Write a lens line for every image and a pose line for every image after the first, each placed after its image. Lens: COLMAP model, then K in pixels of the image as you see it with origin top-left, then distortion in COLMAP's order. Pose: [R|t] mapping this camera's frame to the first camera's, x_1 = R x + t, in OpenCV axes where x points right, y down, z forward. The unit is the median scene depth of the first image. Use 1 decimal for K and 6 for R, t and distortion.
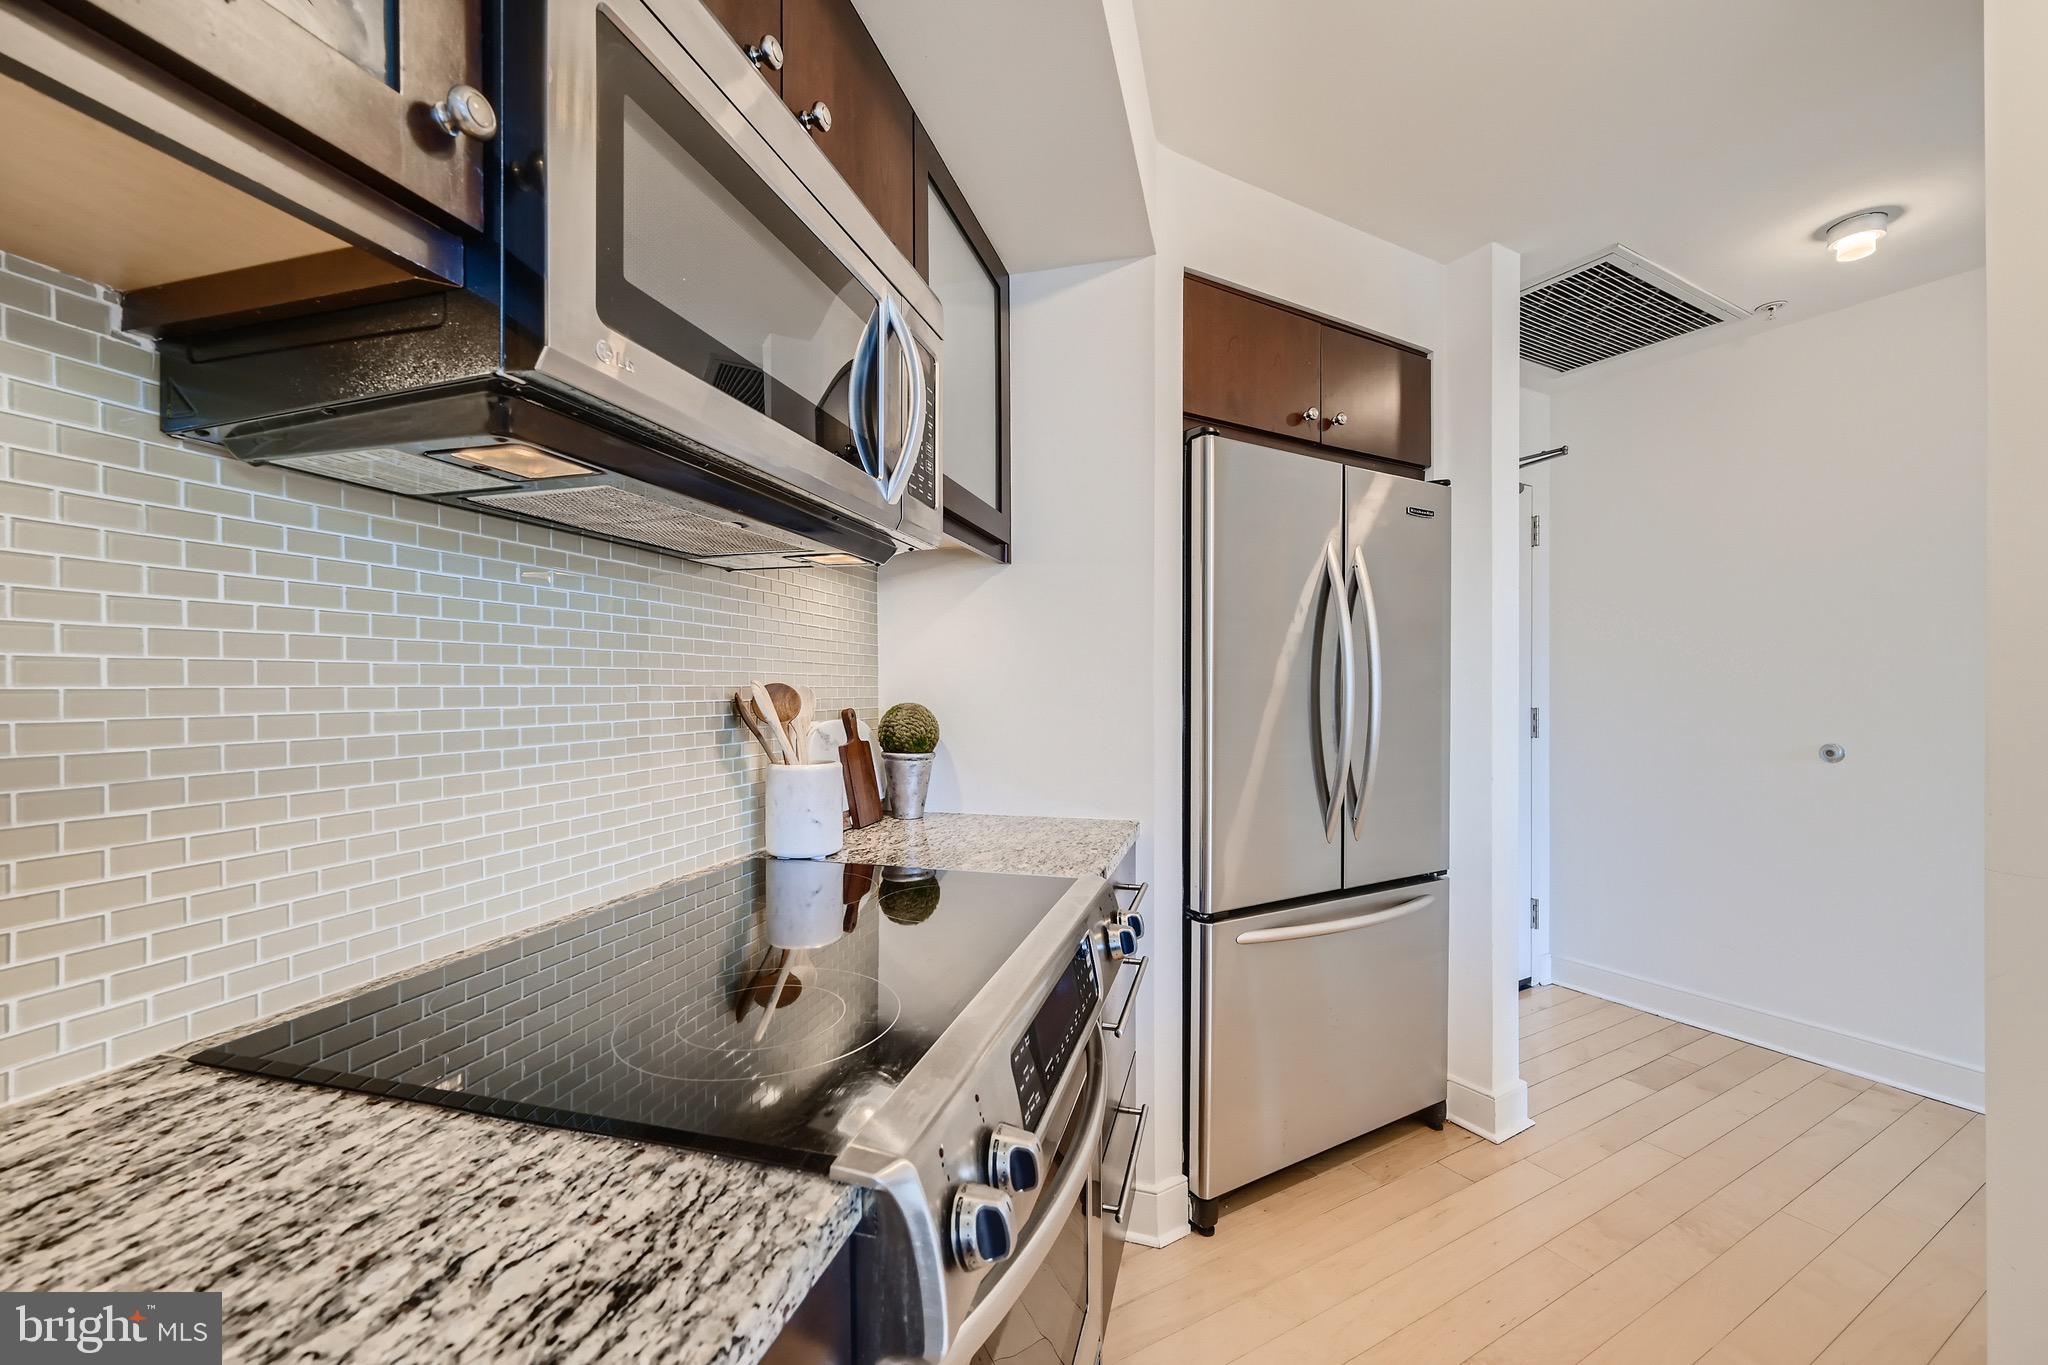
lens RADIAL K [[821.7, 0, 1025.6], [0, 821.7, 694.8], [0, 0, 1]] dist [-0.000278, -0.000019]
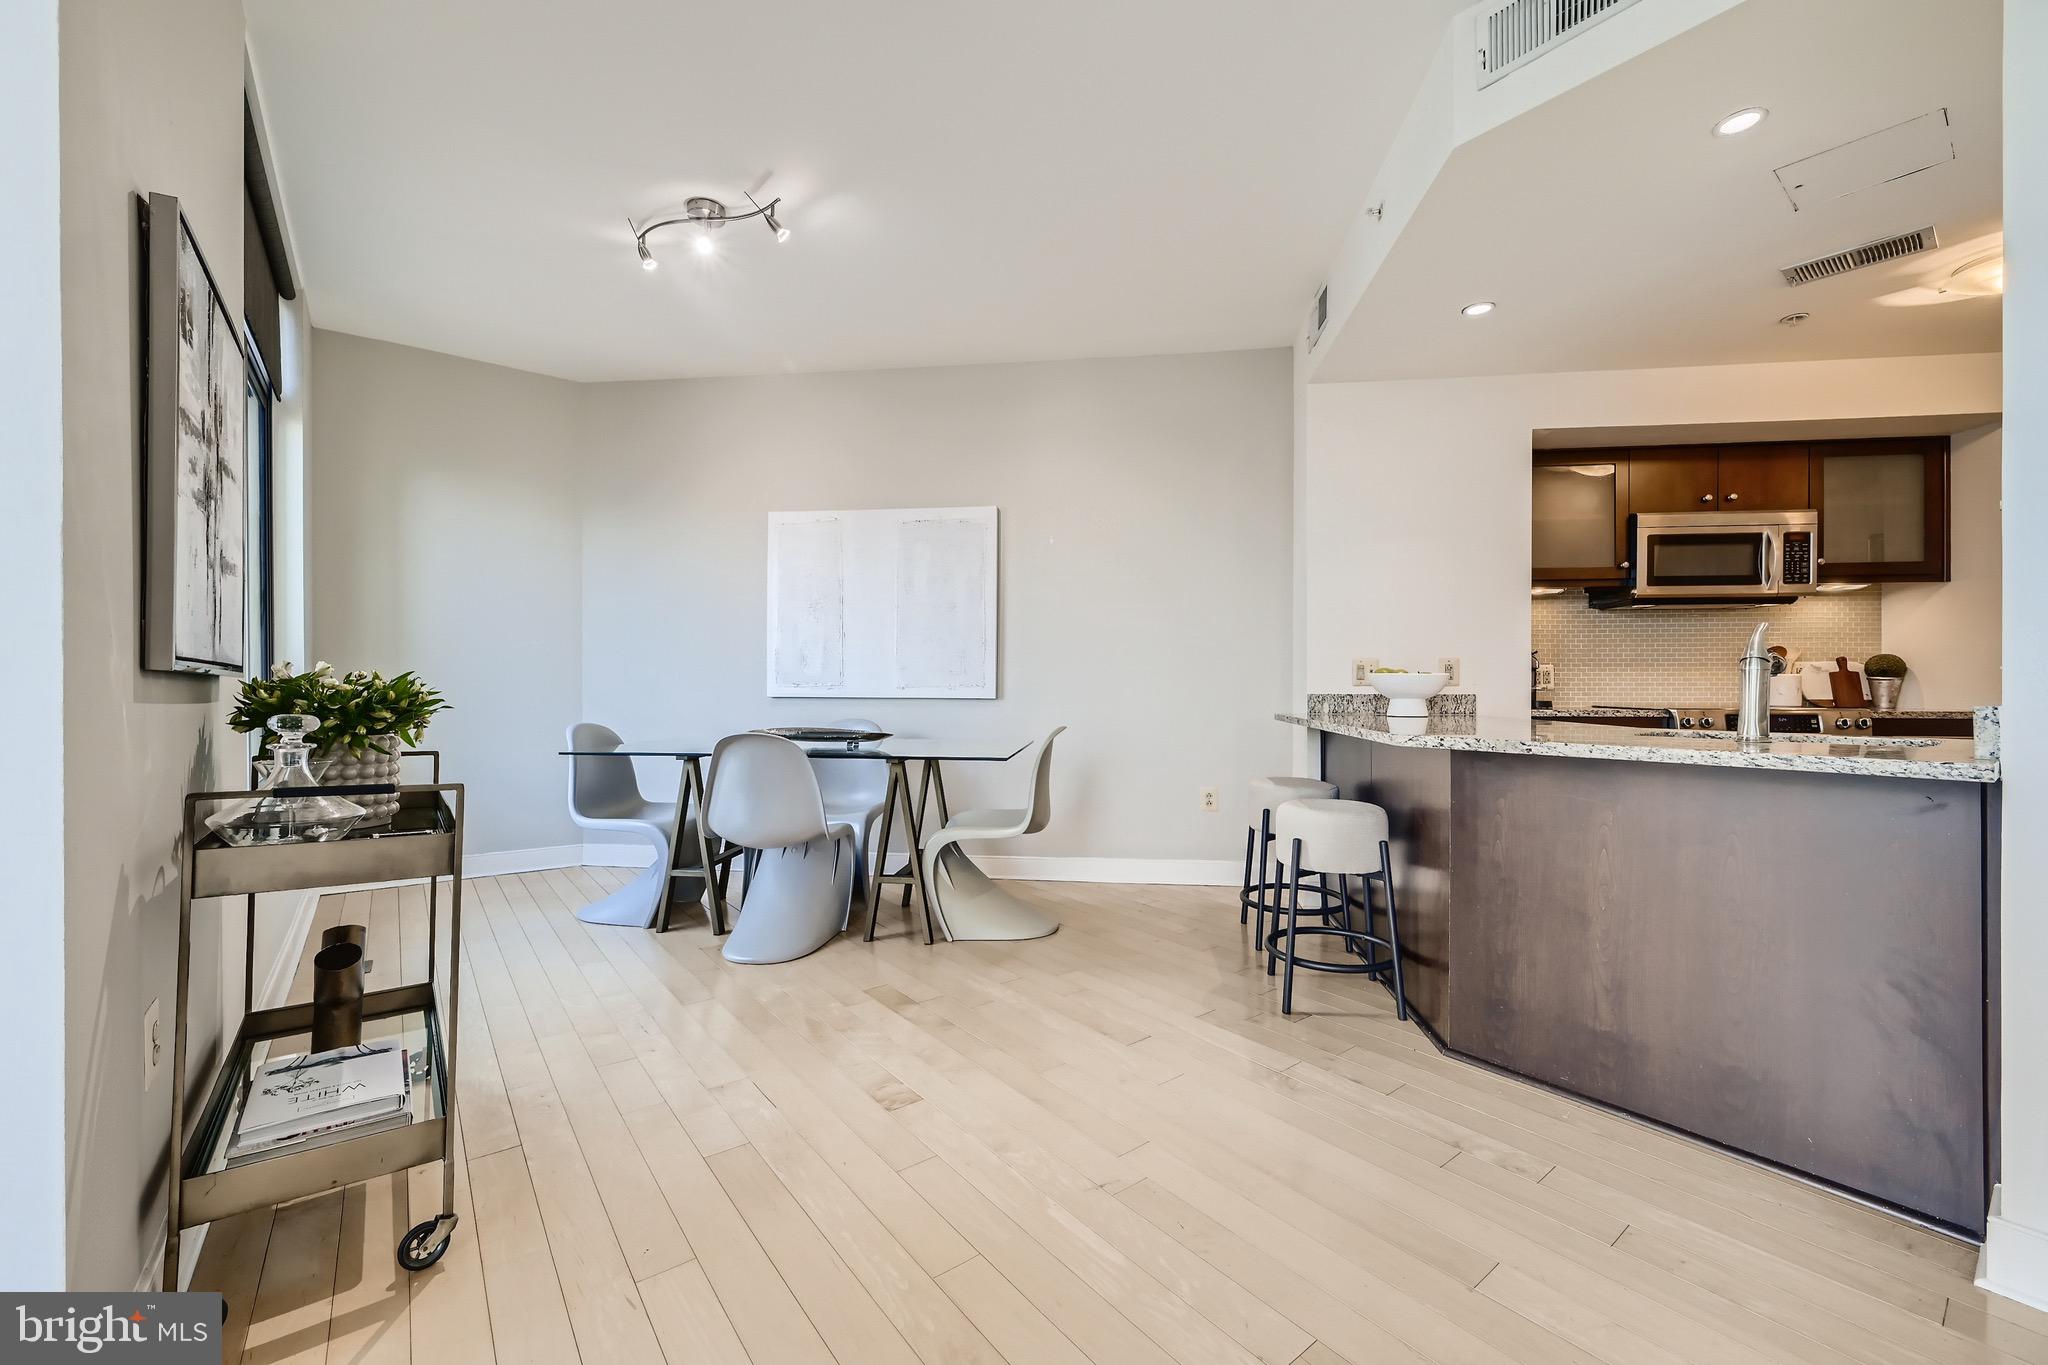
lens RADIAL K [[811.7, 0, 1022.2], [0, 811.7, 691.3], [0, 0, 1]] dist [-0.001163, 0.000186]
pose [[0.141678, 0.008726, -0.989874, 1.743128], [-0.005577, 0.999952, 0.008016, 0.110848], [0.989897, 0.004385, 0.141720, -1.618933]]
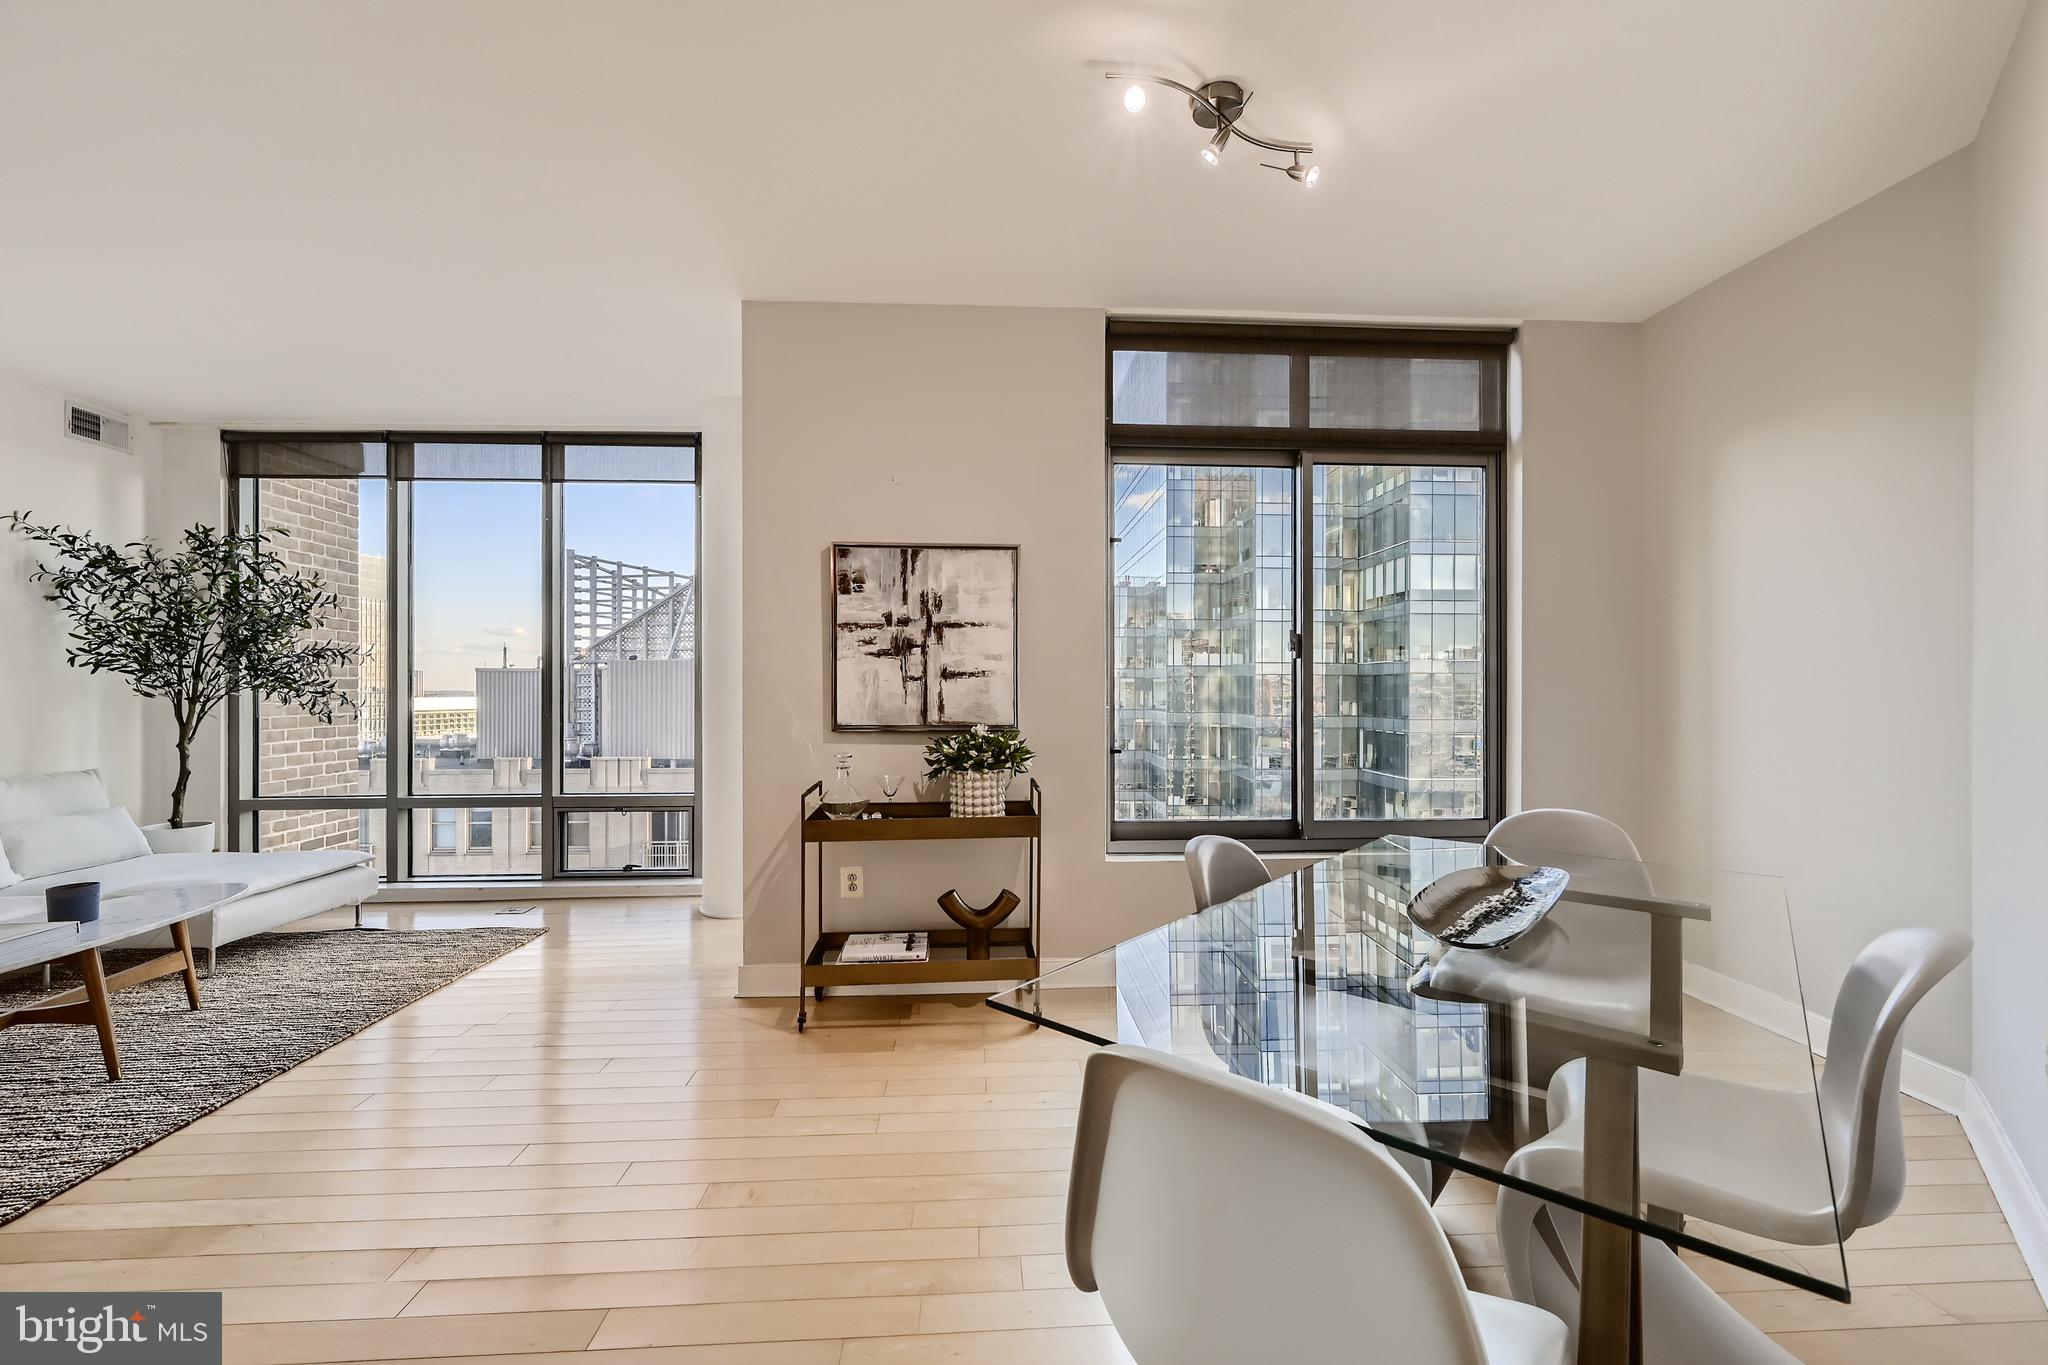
lens RADIAL K [[824.0, 0, 1018.0], [0, 824.0, 686.0], [0, 0, 1]] dist [-0.000258, 0.000375]
pose [[-0.893253, 0.001797, 0.449550, -0.312325], [0.002591, 0.999996, 0.001149, 0.000119], [-0.449547, 0.002191, -0.893254, -0.795964]]
